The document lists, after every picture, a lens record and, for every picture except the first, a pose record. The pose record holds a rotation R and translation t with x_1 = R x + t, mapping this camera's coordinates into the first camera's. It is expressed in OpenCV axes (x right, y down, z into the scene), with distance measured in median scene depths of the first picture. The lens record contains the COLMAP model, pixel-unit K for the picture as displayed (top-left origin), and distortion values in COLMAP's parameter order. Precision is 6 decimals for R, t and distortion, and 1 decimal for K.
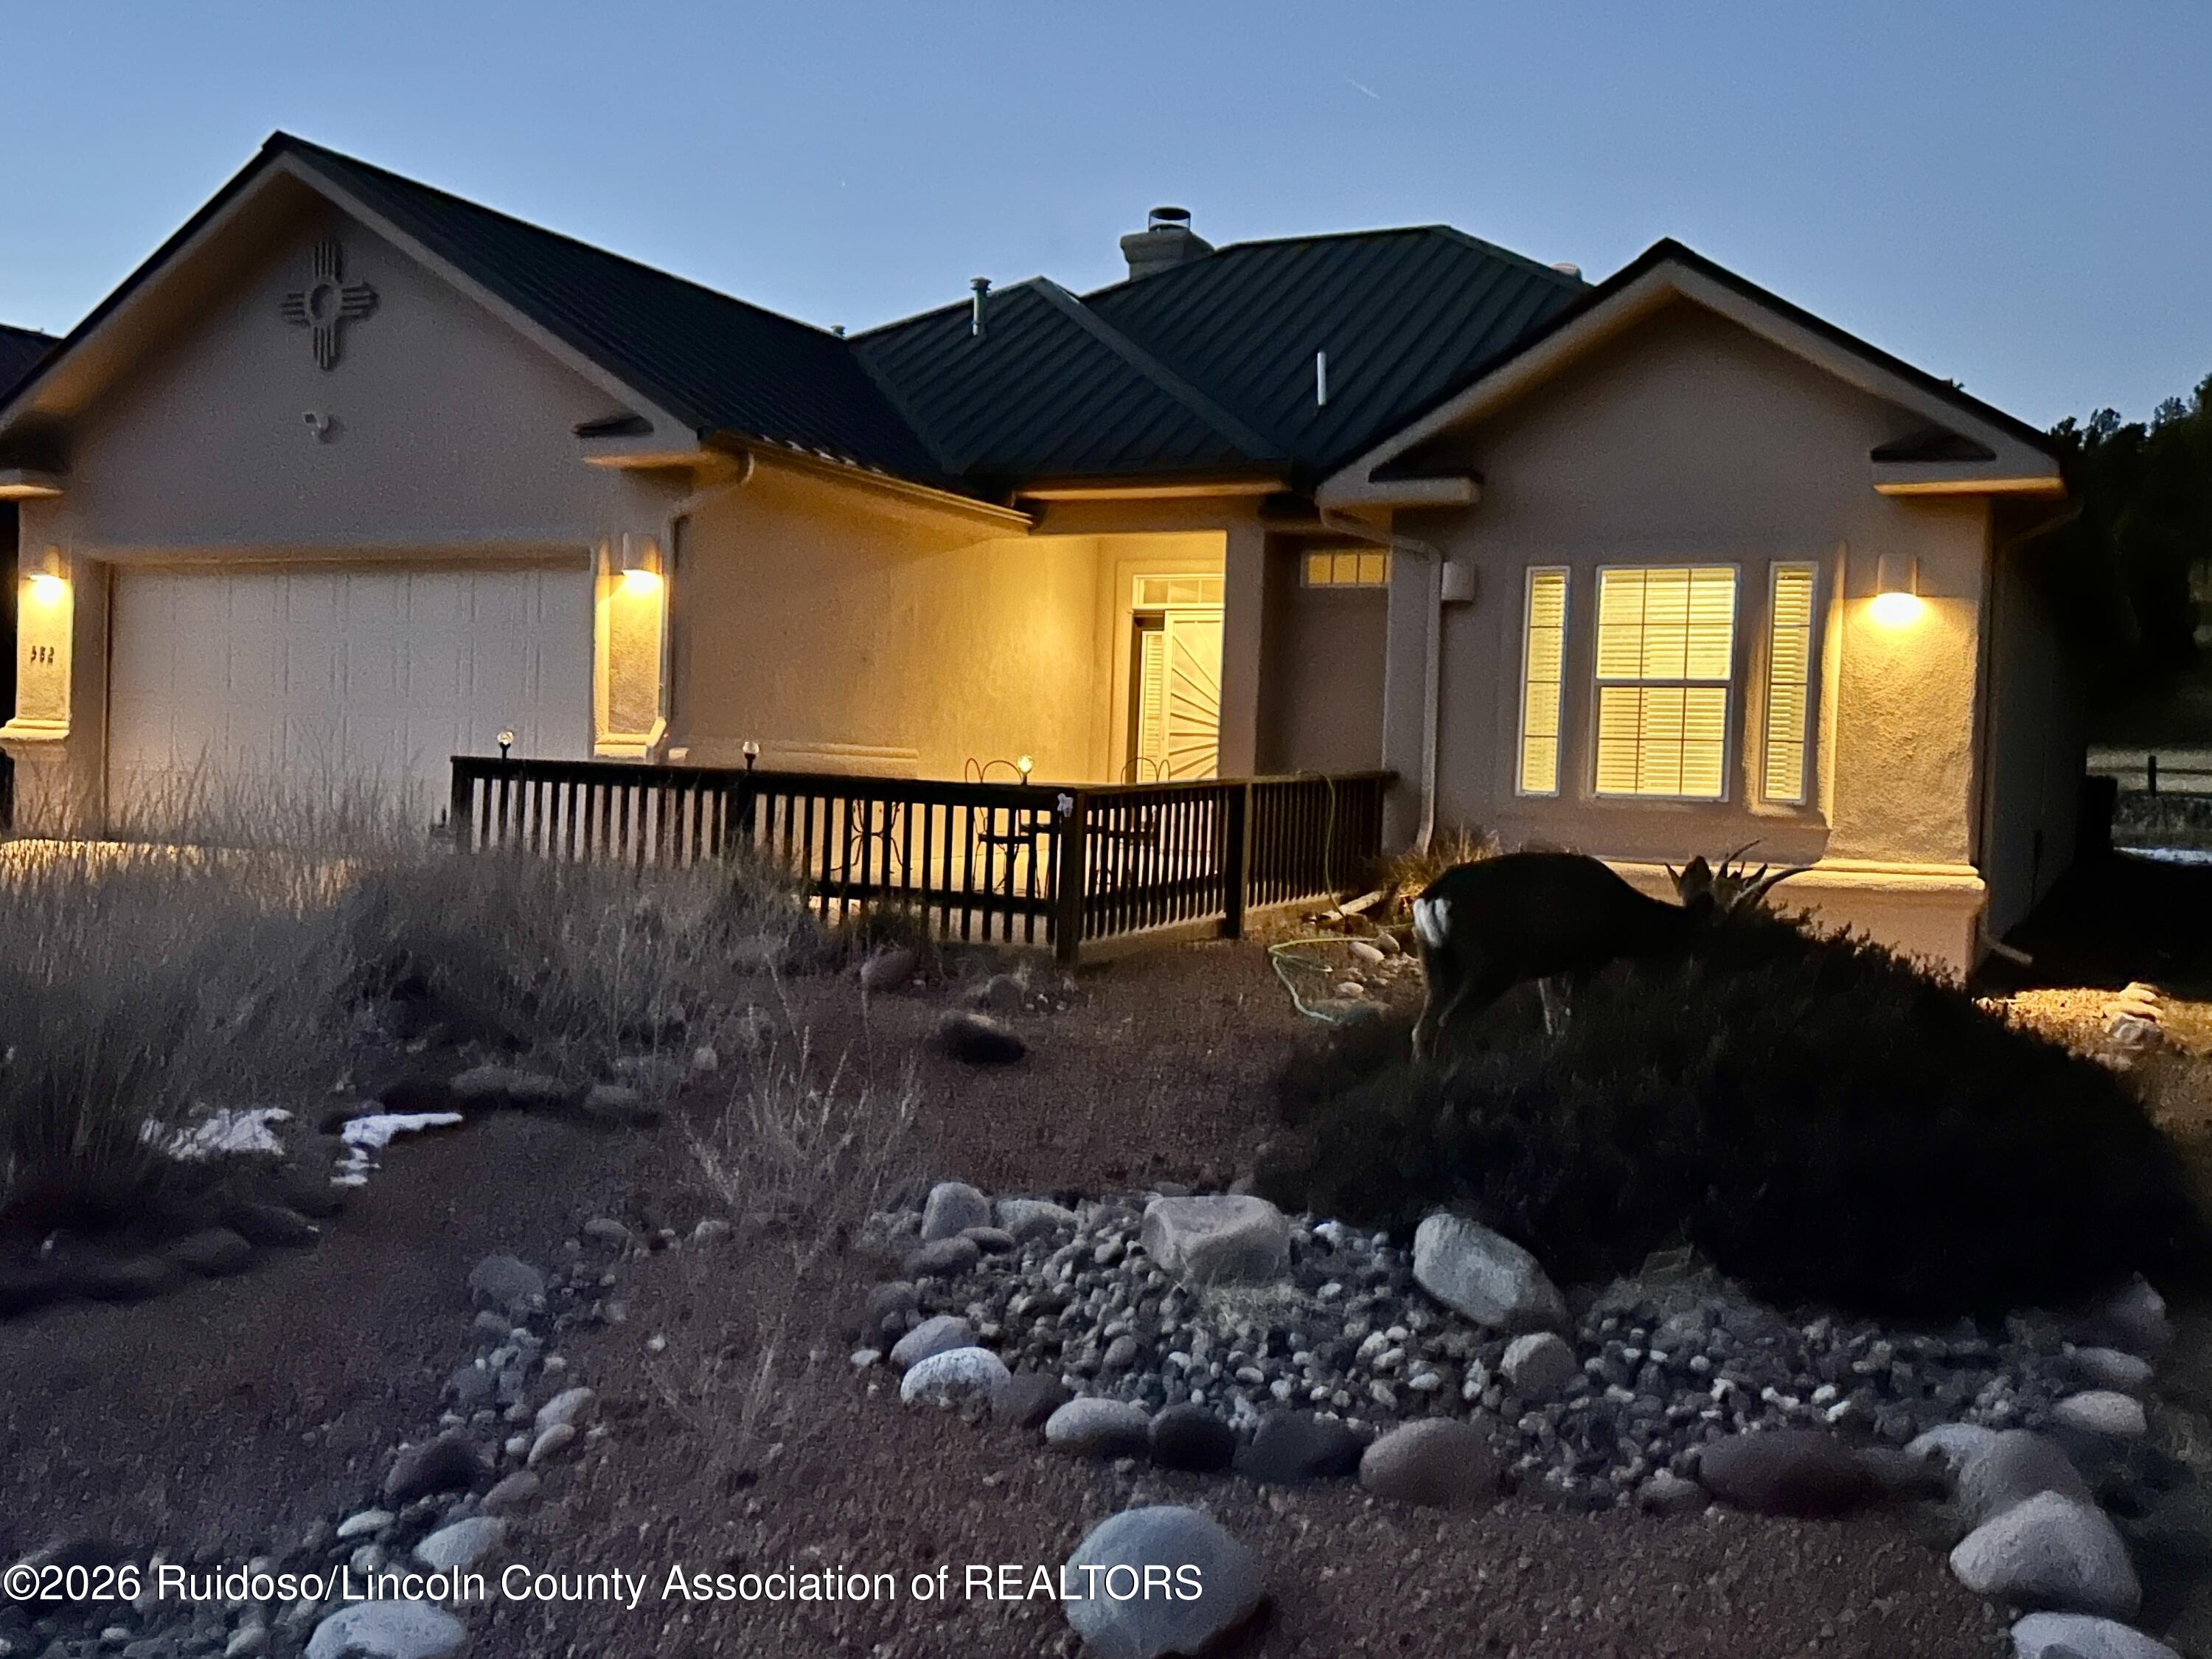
lens RADIAL K [[2098.4, 0, 1106.0], [0, 2098.4, 829.5], [0, 0, 1]] dist [0.008171, 0.007110]
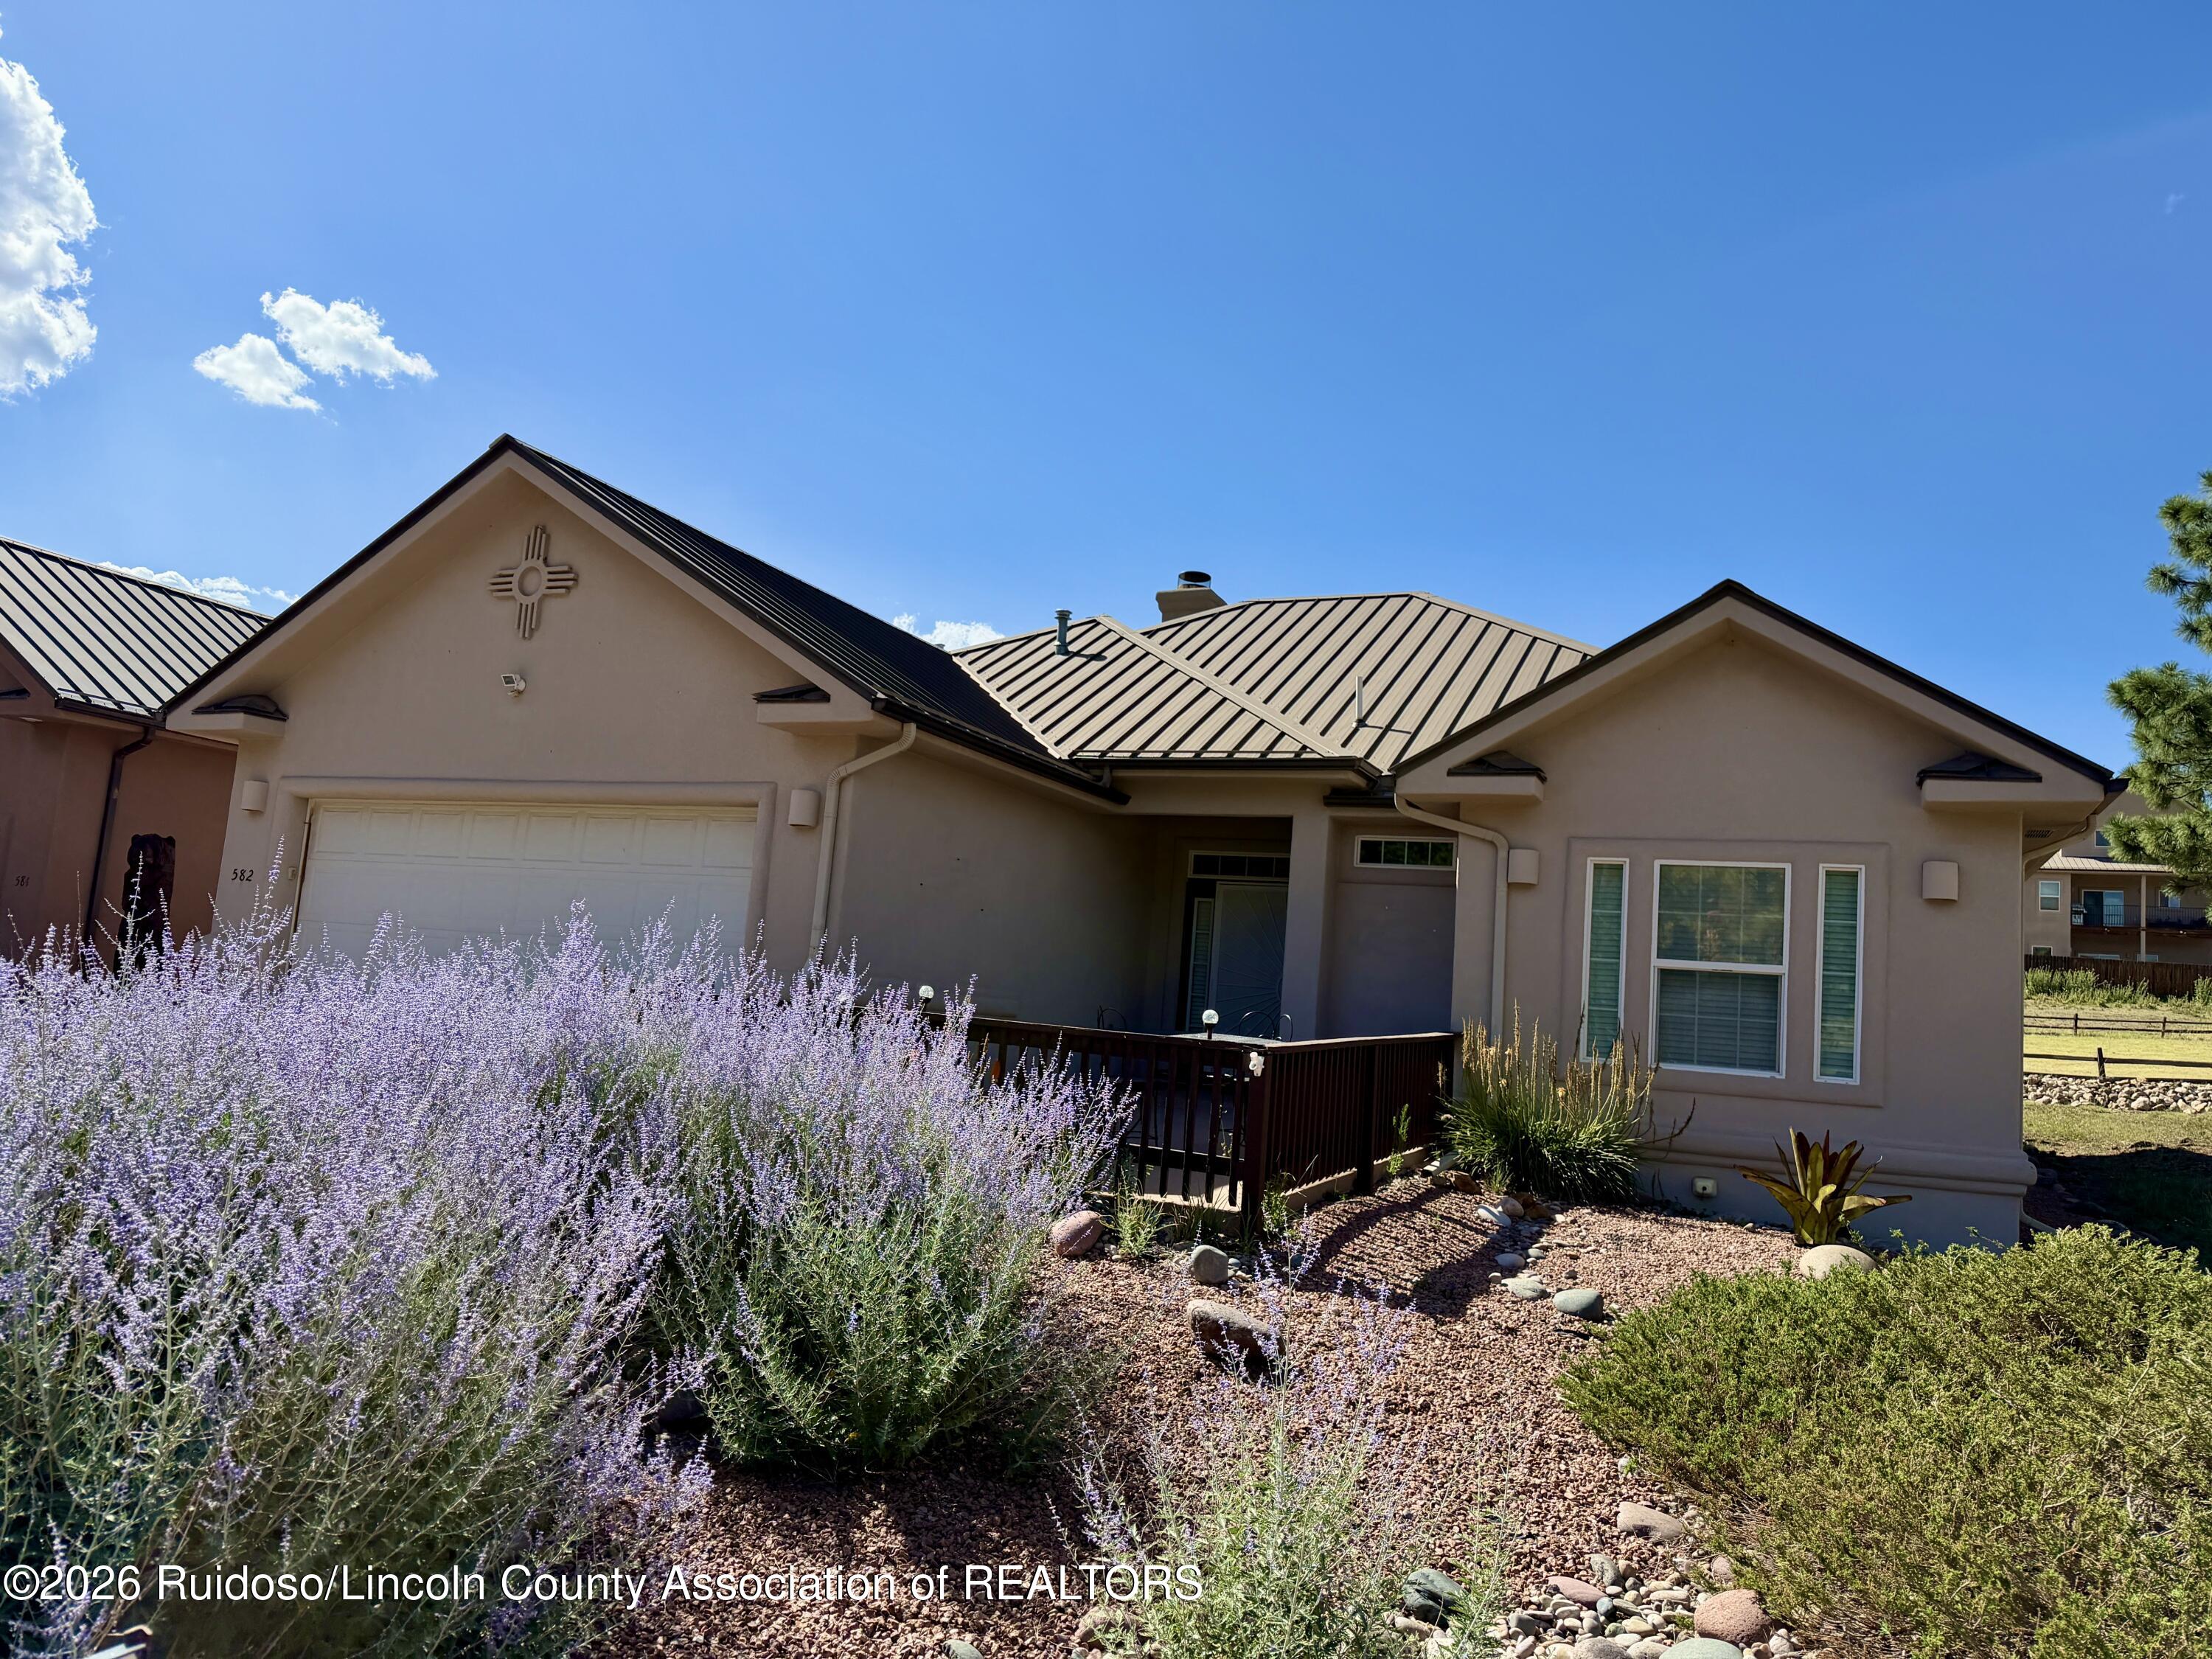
lens RADIAL K [[1479.1, 0, 1106.0], [0, 1479.1, 829.5], [0, 0, 1]] dist [0.030500, -0.000064]
pose [[0.997538, 0.048713, 0.050451, -0.094615], [-0.041040, 0.988828, -0.143297, -0.012724], [-0.056868, 0.140874, 0.988393, 0.200163]]
